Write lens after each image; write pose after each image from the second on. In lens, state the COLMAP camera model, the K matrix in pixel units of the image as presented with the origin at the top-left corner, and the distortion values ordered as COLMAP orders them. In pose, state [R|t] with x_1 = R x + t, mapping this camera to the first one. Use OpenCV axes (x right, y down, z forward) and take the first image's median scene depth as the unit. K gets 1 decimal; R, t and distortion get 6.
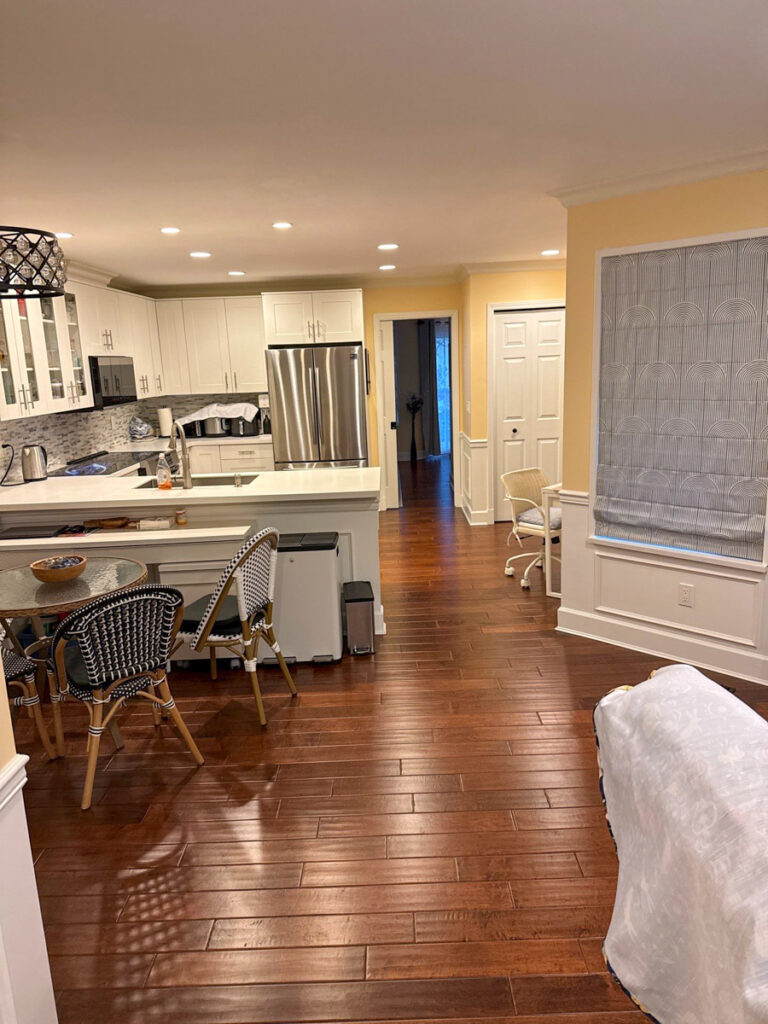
lens RADIAL K [[711.5, 0, 383.0], [0, 711.5, 508.1], [0, 0, 1]] dist [0.164860, -0.299078]
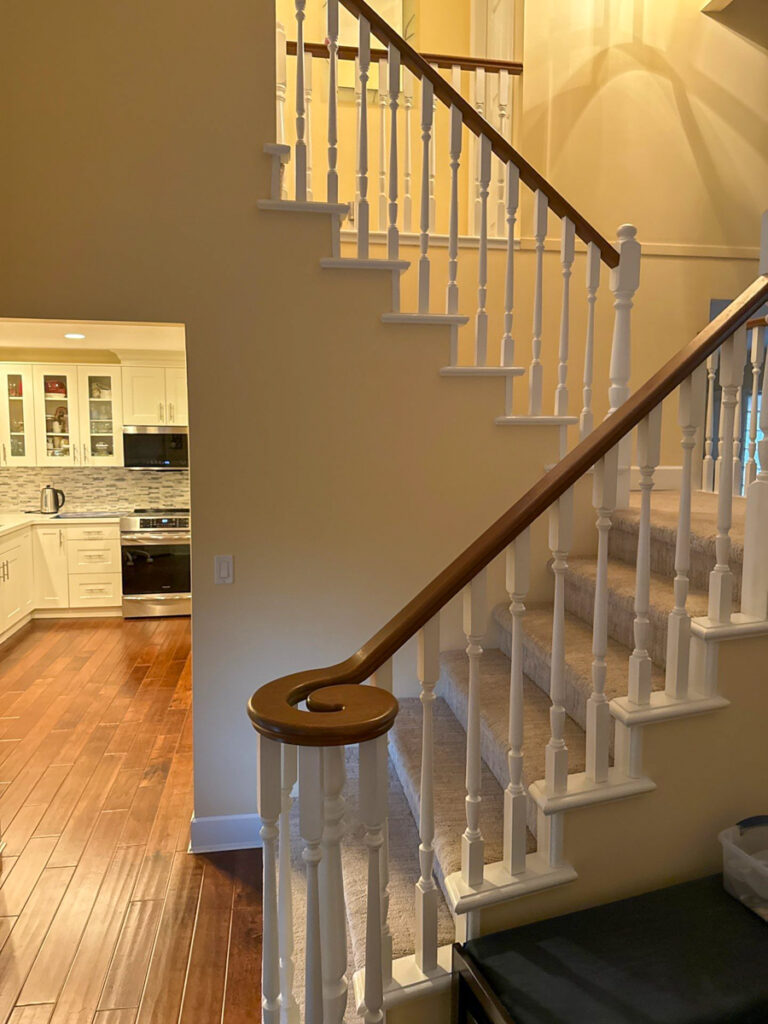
lens RADIAL K [[711.5, 0, 383.0], [0, 711.5, 508.1], [0, 0, 1]] dist [0.164860, -0.299078]
pose [[0.154431, 0.143405, -0.977541, 0.701308], [-0.210900, 0.971391, 0.109185, -0.242611], [0.965232, 0.189302, 0.180256, 0.998574]]
